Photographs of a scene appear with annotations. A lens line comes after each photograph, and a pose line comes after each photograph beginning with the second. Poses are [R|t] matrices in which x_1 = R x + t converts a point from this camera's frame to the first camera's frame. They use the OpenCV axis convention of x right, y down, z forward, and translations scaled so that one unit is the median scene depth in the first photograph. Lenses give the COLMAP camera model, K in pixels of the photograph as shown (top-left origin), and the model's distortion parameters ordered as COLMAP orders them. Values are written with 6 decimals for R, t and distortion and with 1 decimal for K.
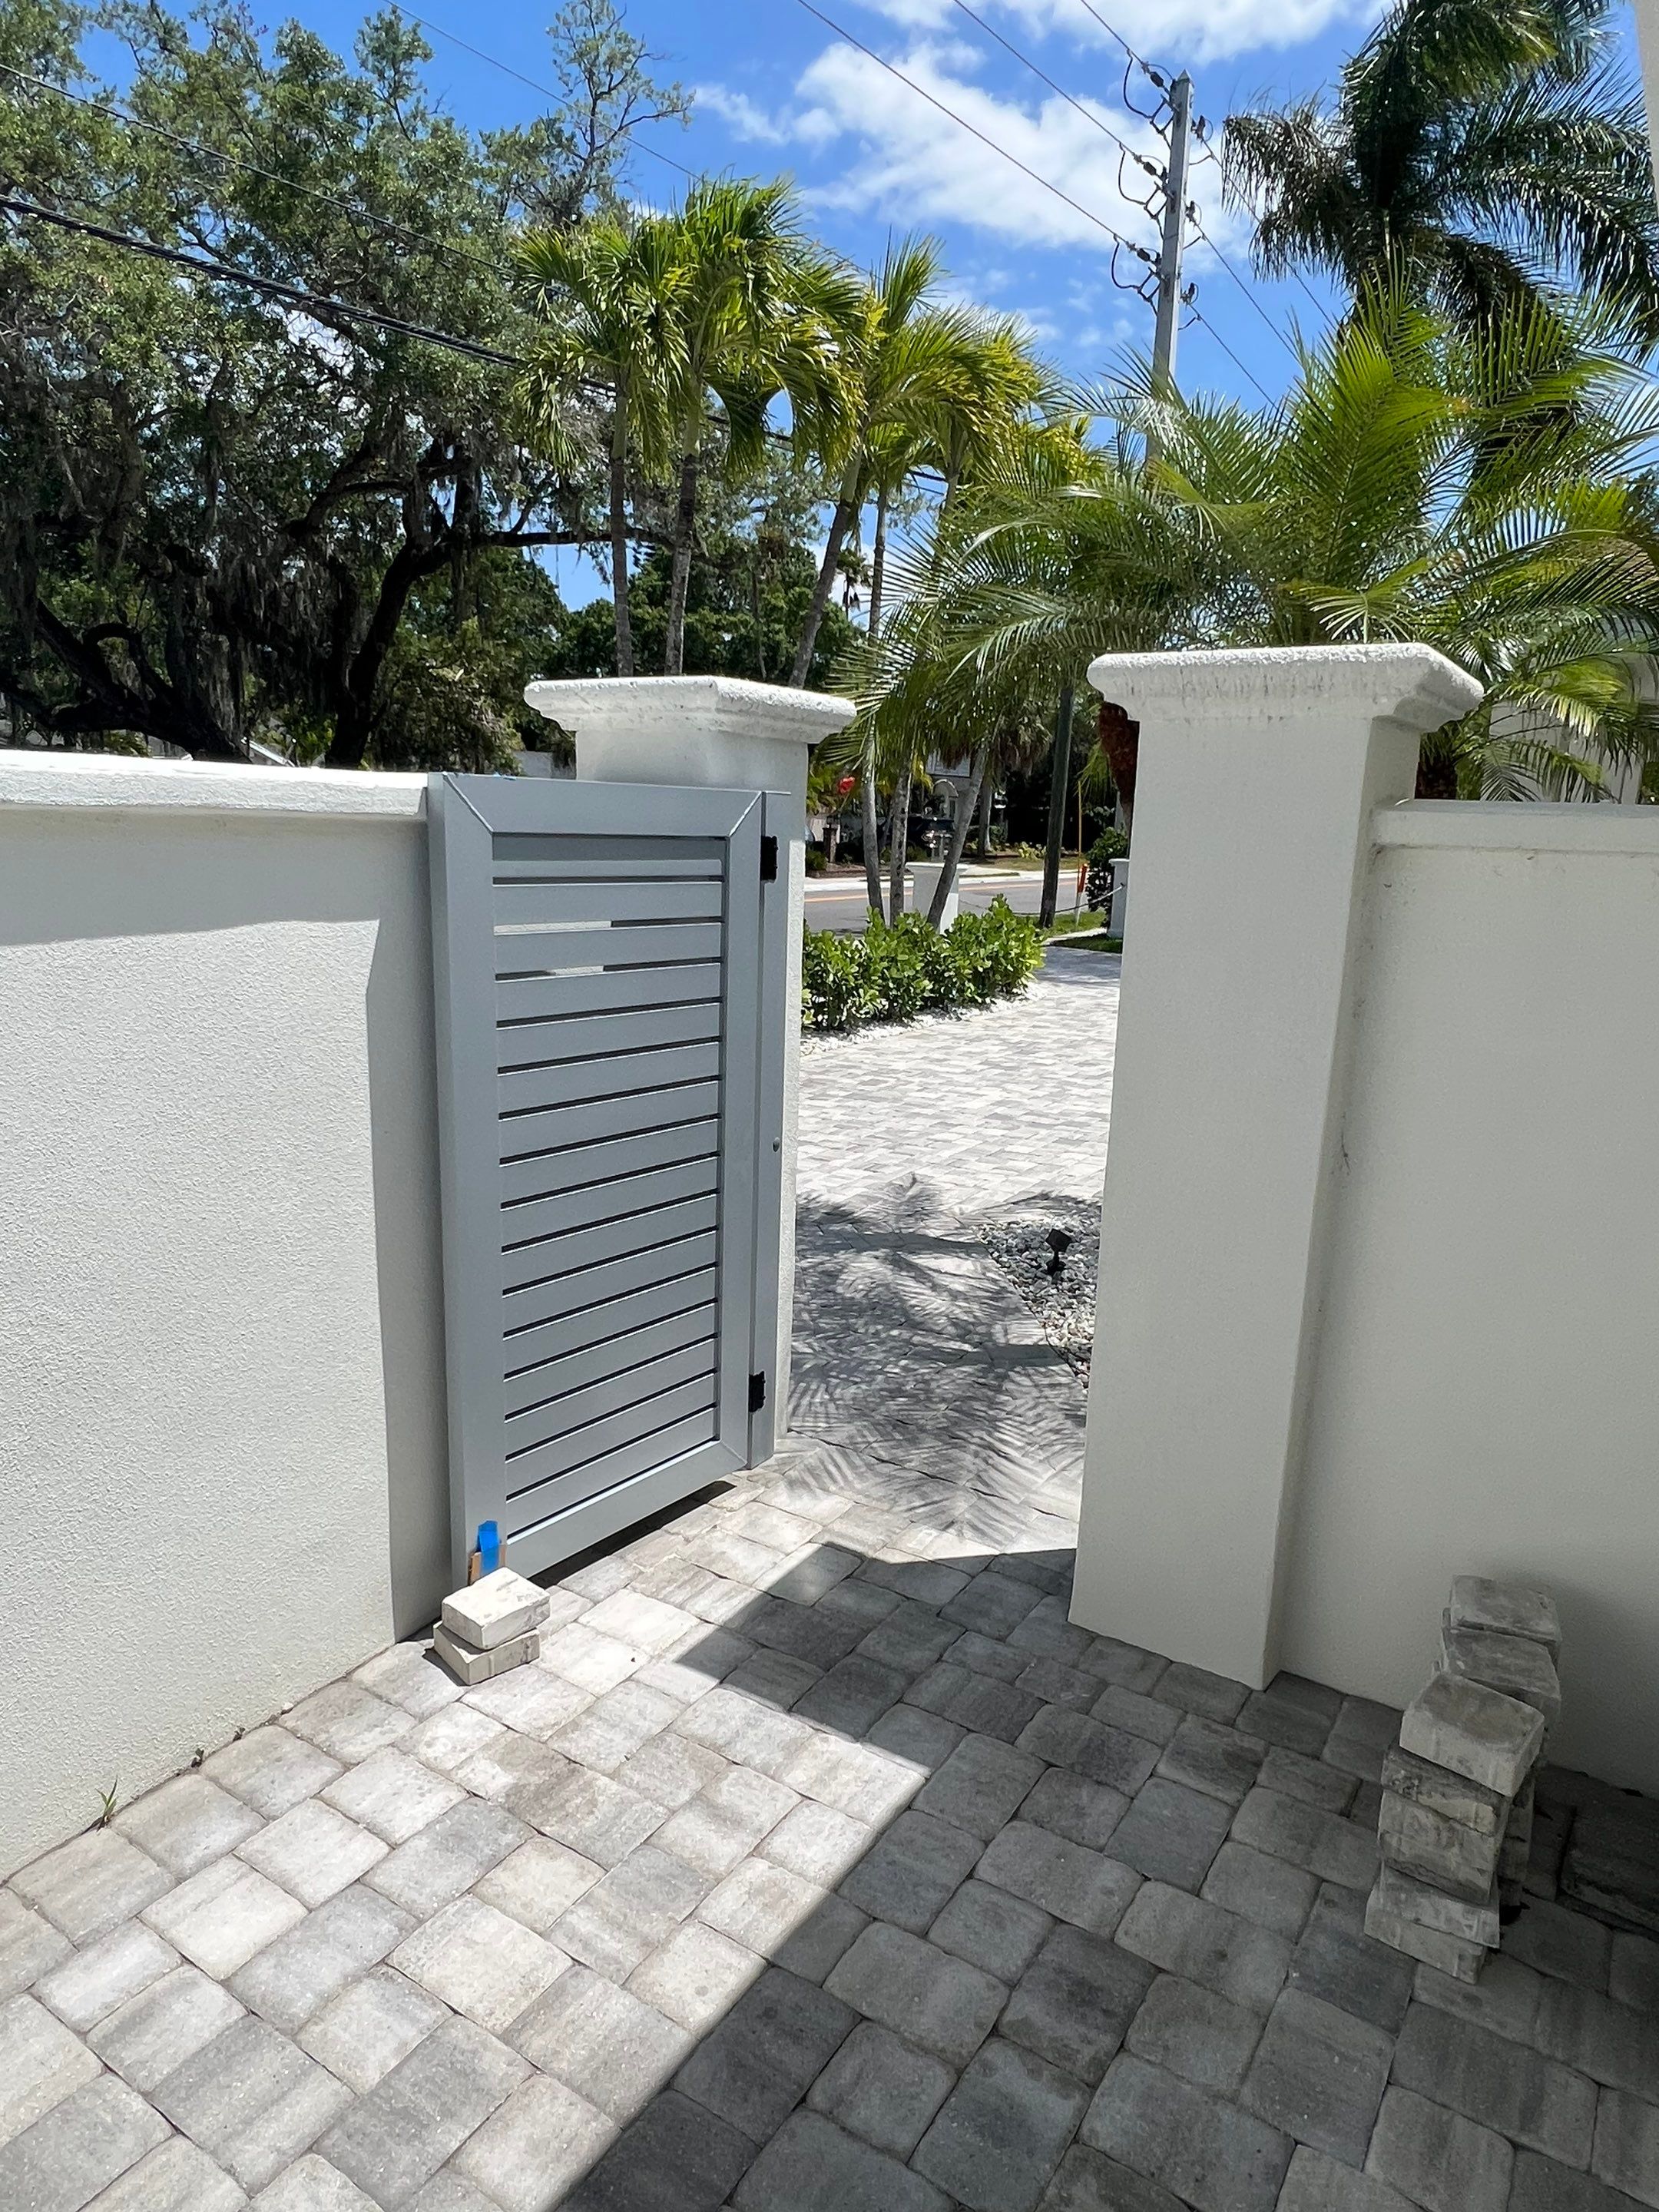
lens RADIAL K [[1337.7, 0, 821.2], [0, 1337.7, 1115.2], [0, 0, 1]] dist [-0.003147, 0.002605]
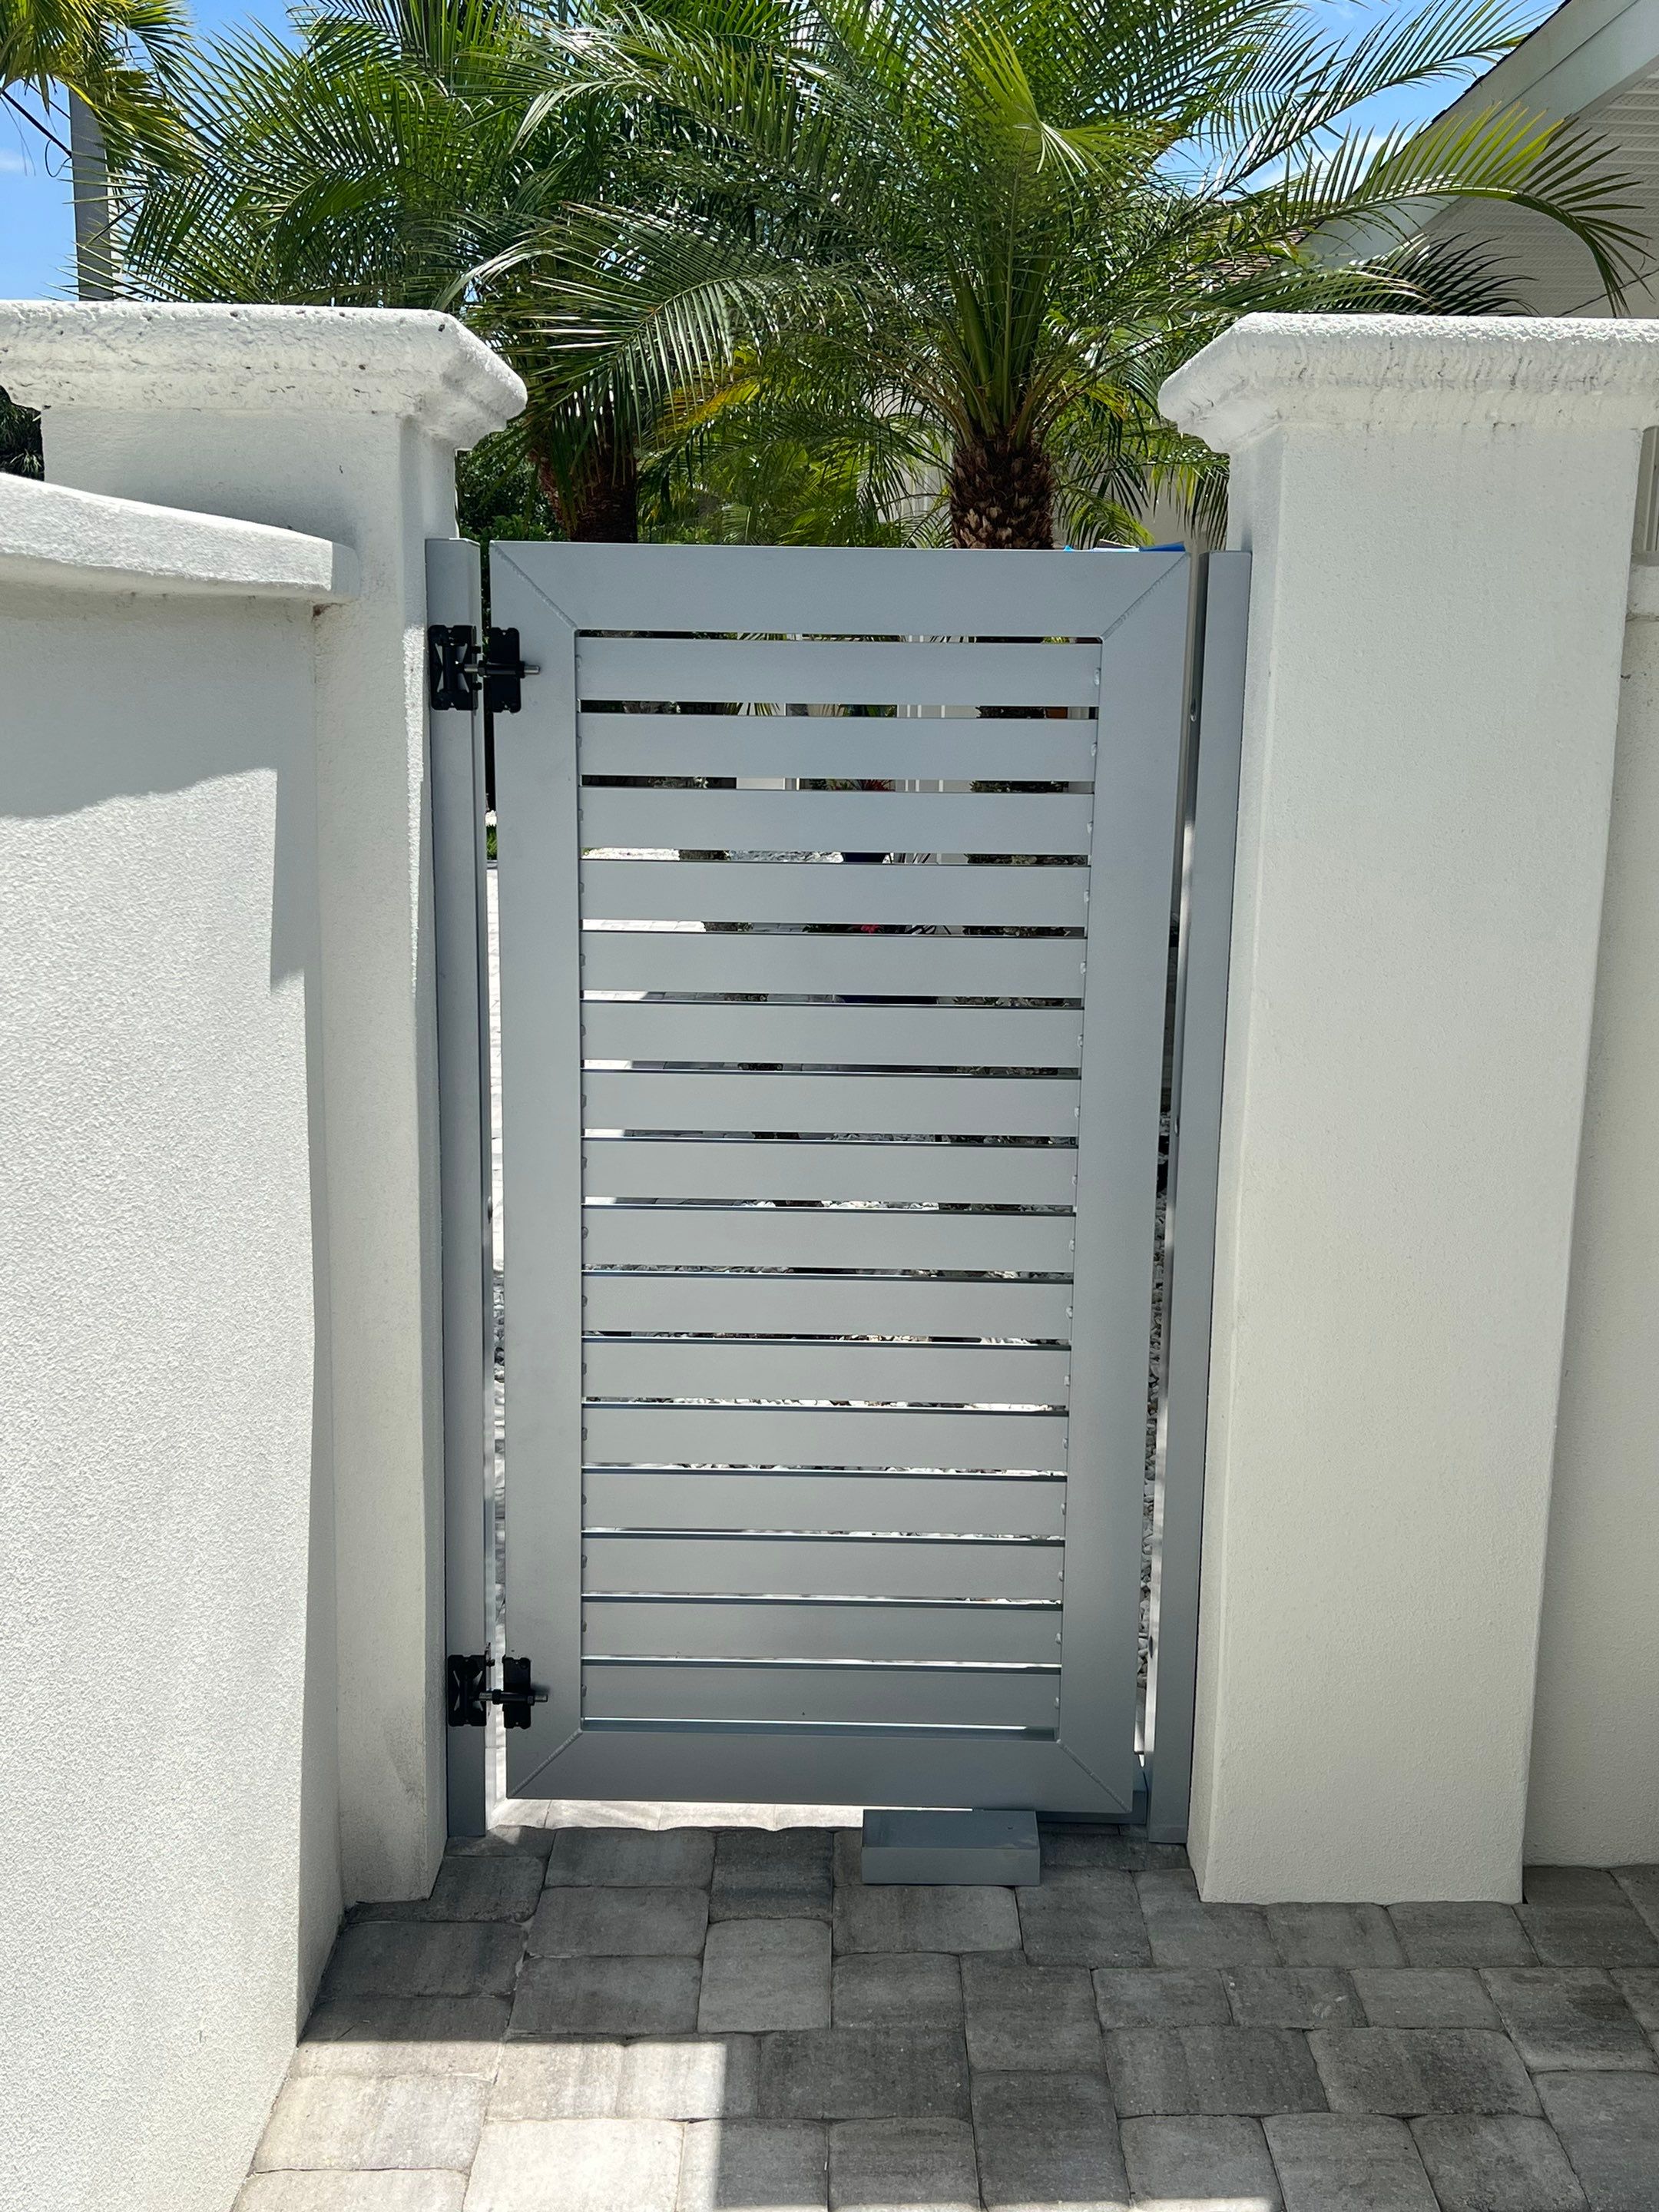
lens RADIAL K [[2255.8, 0, 836.9], [0, 2255.8, 1106.1], [0, 0, 1]] dist [0.007114, 0.010963]
pose [[0.833285, -0.126941, 0.538073, -0.510761], [0.129447, 0.991026, 0.033333, -0.040604], [-0.537476, 0.041876, 0.842239, 0.229446]]
